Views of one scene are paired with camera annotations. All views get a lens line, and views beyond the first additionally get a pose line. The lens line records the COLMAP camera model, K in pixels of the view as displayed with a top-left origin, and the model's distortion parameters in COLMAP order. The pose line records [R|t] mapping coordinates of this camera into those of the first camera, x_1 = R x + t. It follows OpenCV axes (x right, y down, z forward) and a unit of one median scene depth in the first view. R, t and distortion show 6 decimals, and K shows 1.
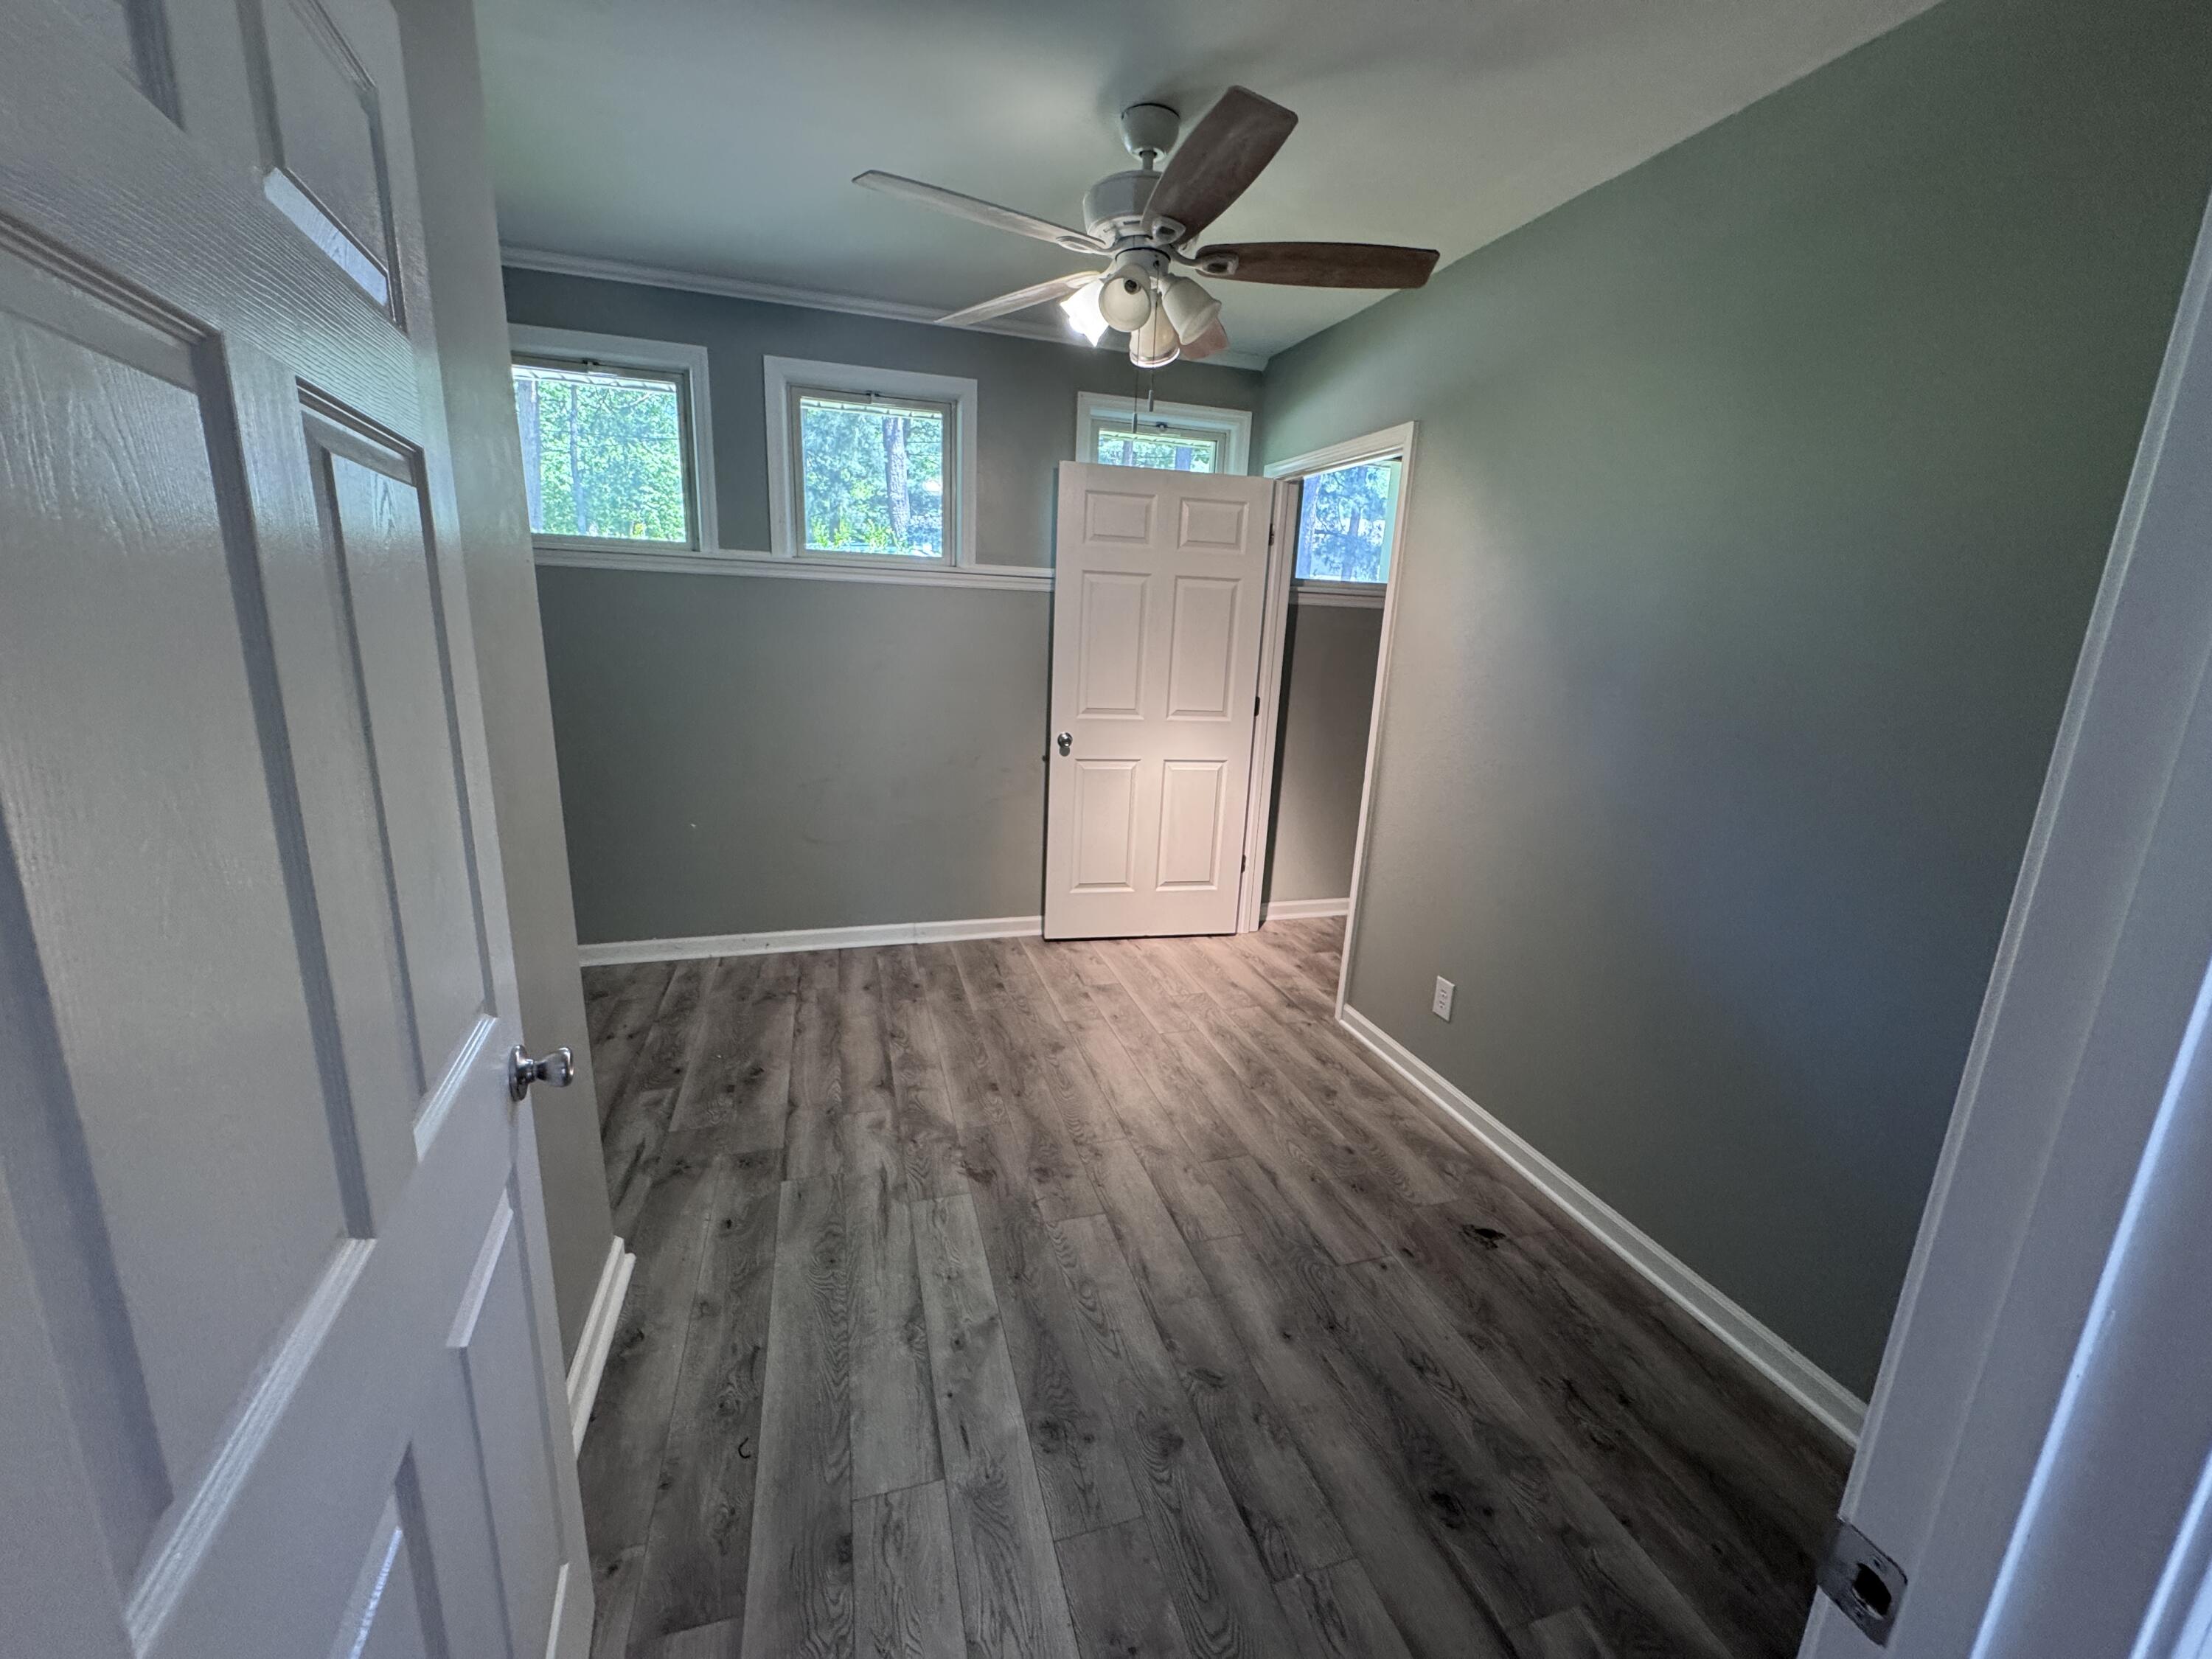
lens RADIAL K [[883.2, 0, 1106.0], [0, 883.2, 829.5], [0, 0, 1]] dist [-0.001616, 0.000054]
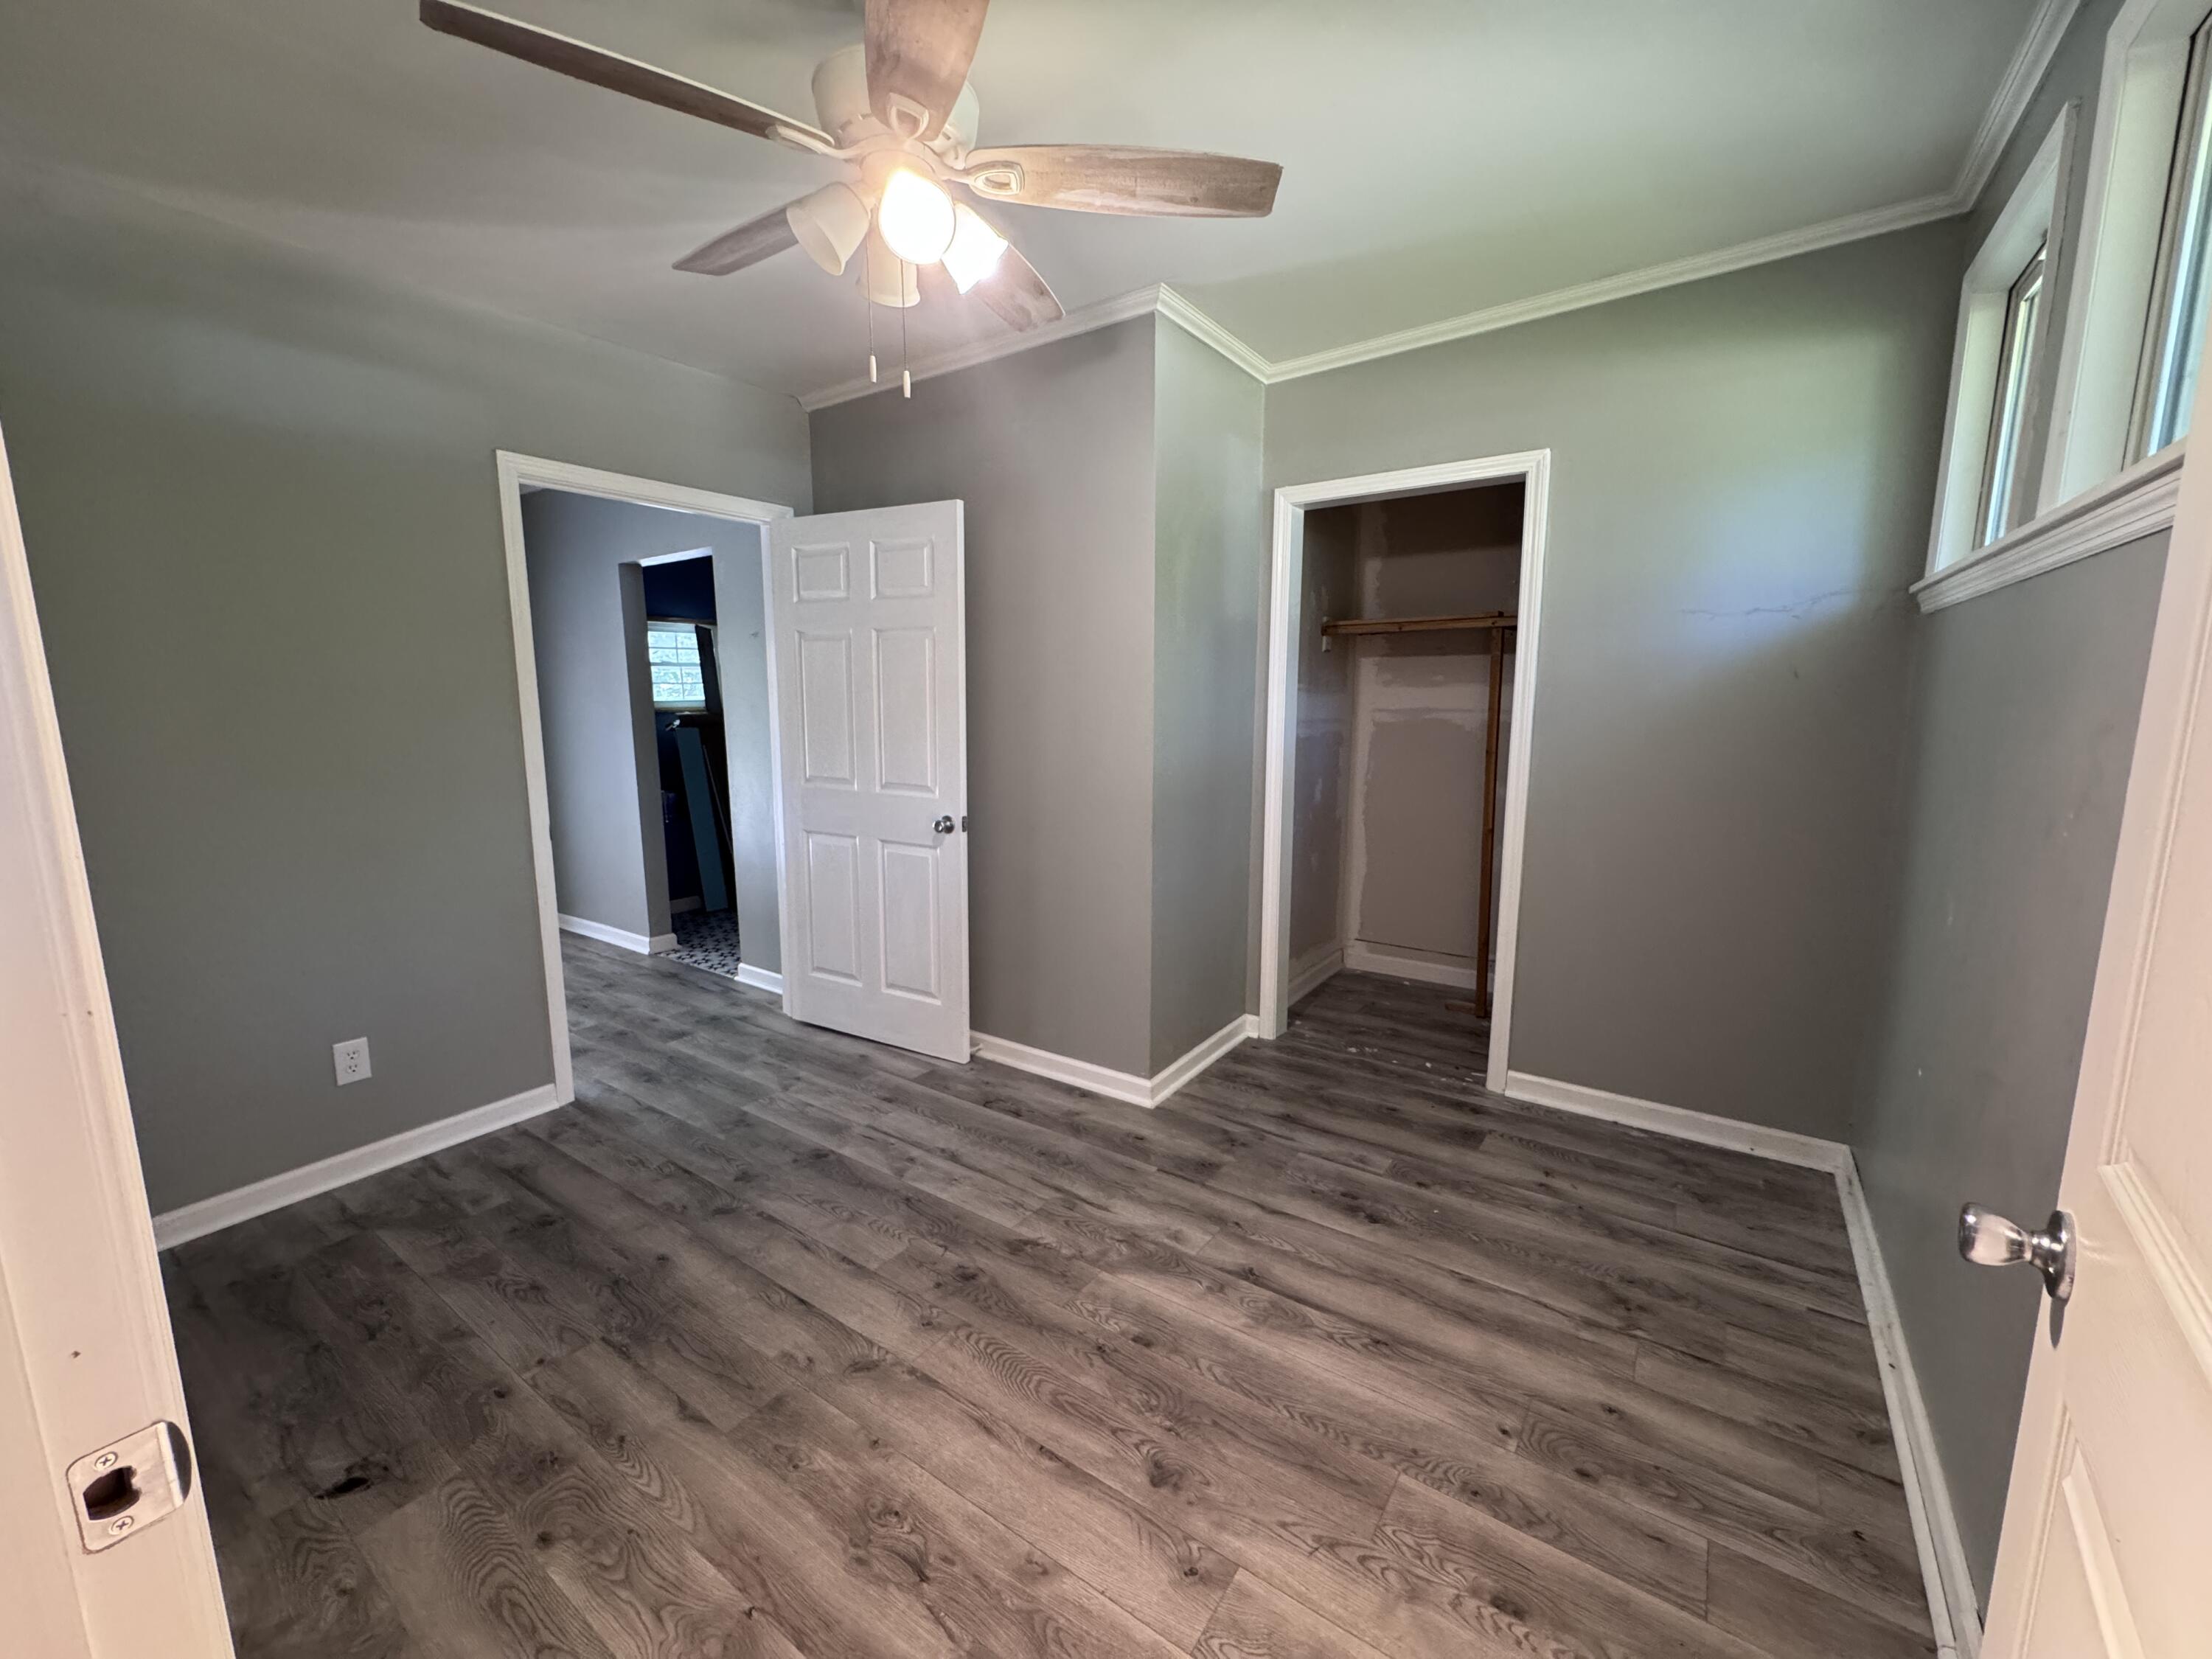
lens RADIAL K [[883.2, 0, 1106.0], [0, 883.2, 829.5], [0, 0, 1]] dist [-0.001616, 0.000054]
pose [[-0.786309, 0.055912, -0.615299, 0.330674], [-0.174684, 0.935143, 0.308210, -0.318047], [0.592625, 0.349831, -0.725544, 1.538446]]
